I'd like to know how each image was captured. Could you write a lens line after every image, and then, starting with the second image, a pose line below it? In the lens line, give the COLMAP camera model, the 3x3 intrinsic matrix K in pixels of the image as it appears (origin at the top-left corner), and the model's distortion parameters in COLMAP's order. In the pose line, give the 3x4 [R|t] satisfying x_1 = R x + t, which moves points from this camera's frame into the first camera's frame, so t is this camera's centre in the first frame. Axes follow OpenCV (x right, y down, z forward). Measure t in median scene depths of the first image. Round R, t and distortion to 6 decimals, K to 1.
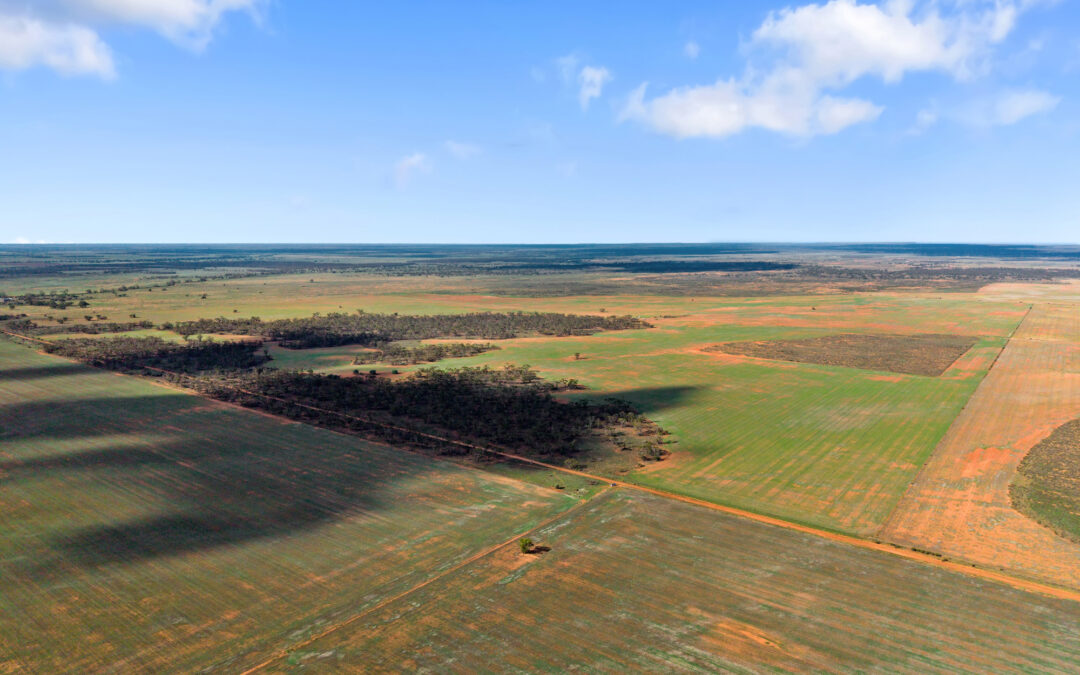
lens RADIAL K [[730.4, 0, 536.3], [0, 730.4, 274.0], [0, 0, 1]] dist [0.042177, -0.047428]
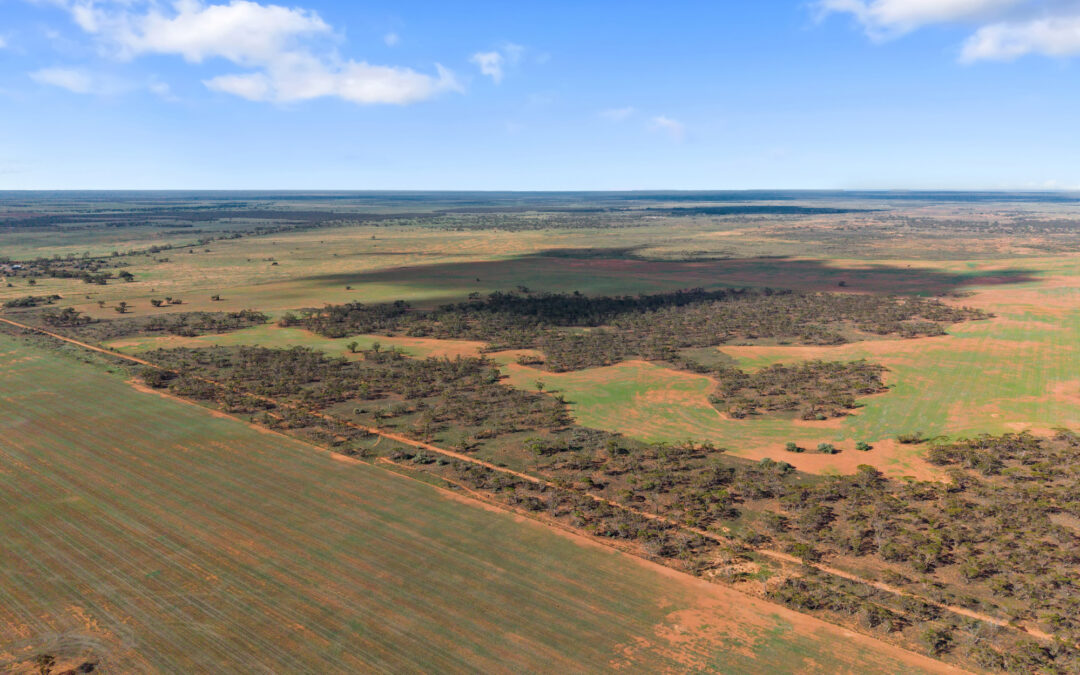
lens RADIAL K [[735.6, 0, 537.2], [0, 735.6, 286.5], [0, 0, 1]] dist [0.038894, -0.043250]
pose [[0.999652, -0.002656, 0.026243, -0.256350], [0.000344, 0.996145, 0.087725, -0.015538], [-0.026375, -0.087686, 0.995799, 0.286412]]
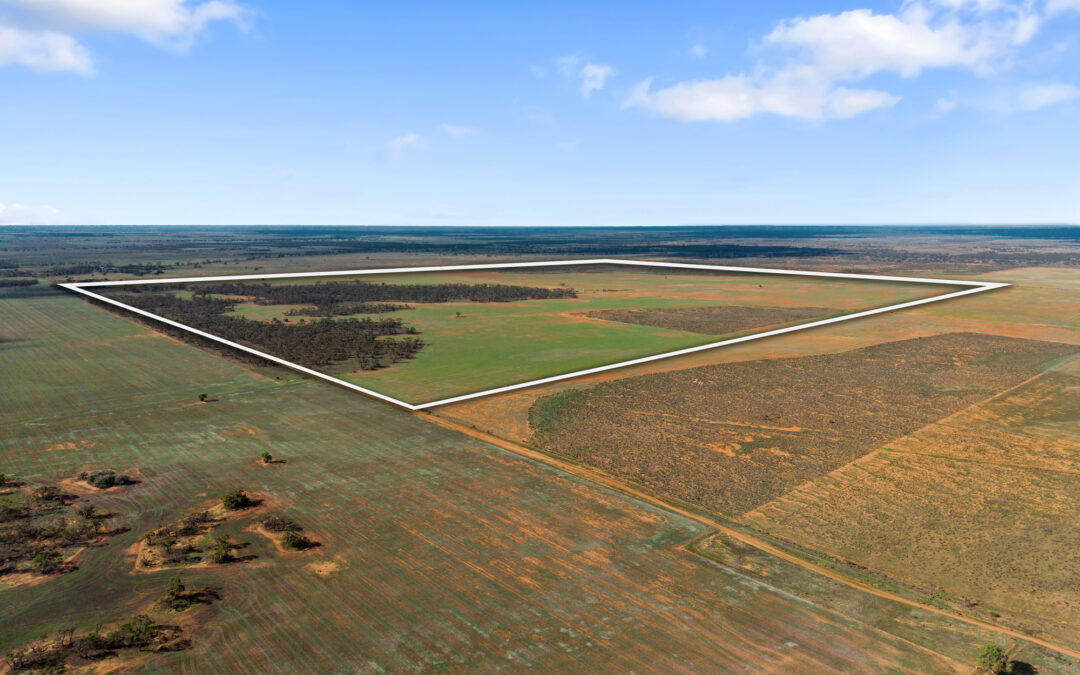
lens RADIAL K [[730.4, 0, 536.3], [0, 730.4, 274.0], [0, 0, 1]] dist [0.042177, -0.047428]
pose [[0.985390, 0.013896, -0.169743, 0.265972], [-0.009925, 0.999657, 0.024215, 0.006889], [0.170022, -0.022177, 0.985191, -0.145829]]
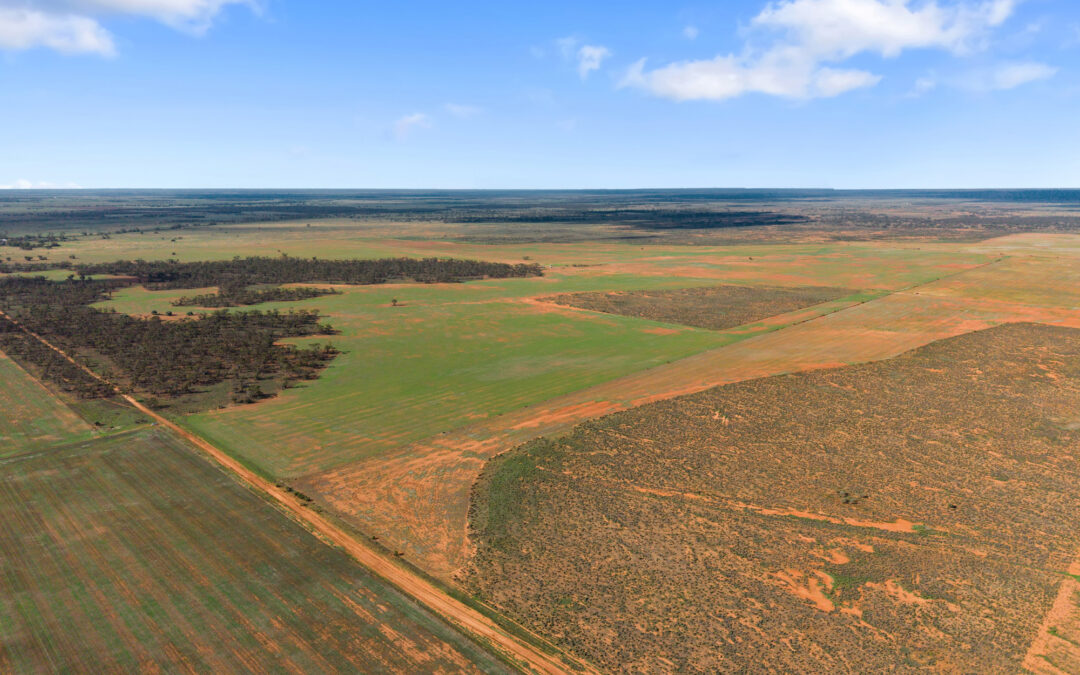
lens RADIAL K [[735.6, 0, 537.2], [0, 735.6, 286.5], [0, 0, 1]] dist [0.038894, -0.043250]
pose [[0.992798, 0.017483, -0.118518, 0.245022], [-0.006800, 0.995923, 0.089948, -0.001494], [0.119608, -0.088494, 0.988869, 0.013658]]
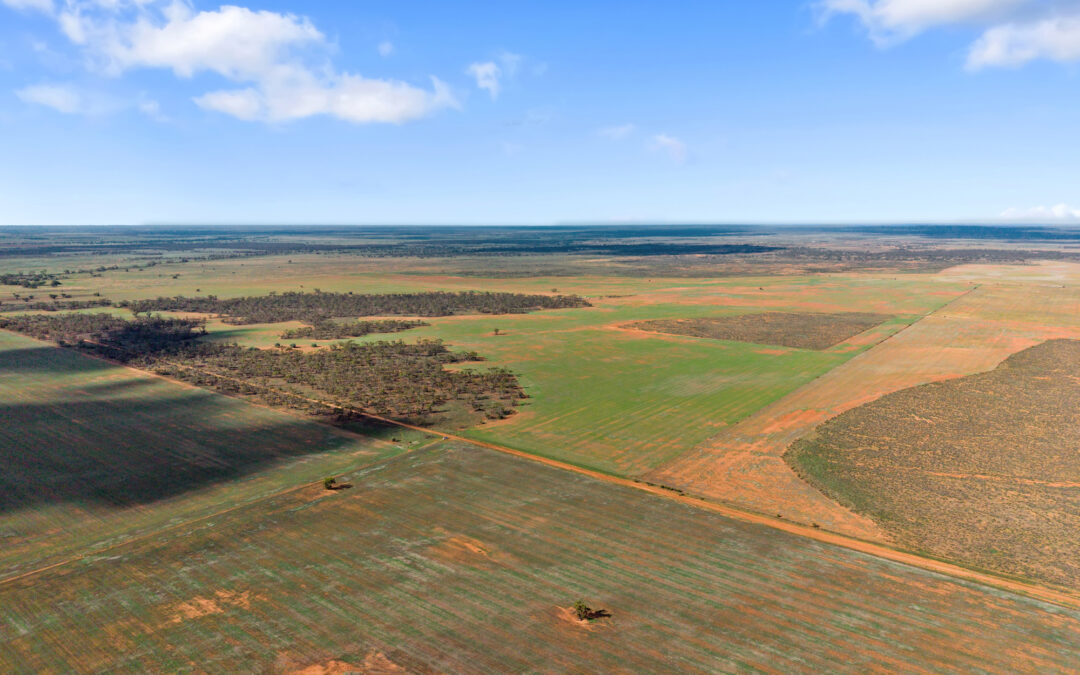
lens RADIAL K [[735.6, 0, 537.2], [0, 735.6, 286.5], [0, 0, 1]] dist [0.038894, -0.043250]
pose [[0.999962, 0.001078, -0.008619, 0.082441], [-0.000722, 0.999152, 0.041160, 0.001837], [0.008657, -0.041152, 0.999115, -0.041469]]
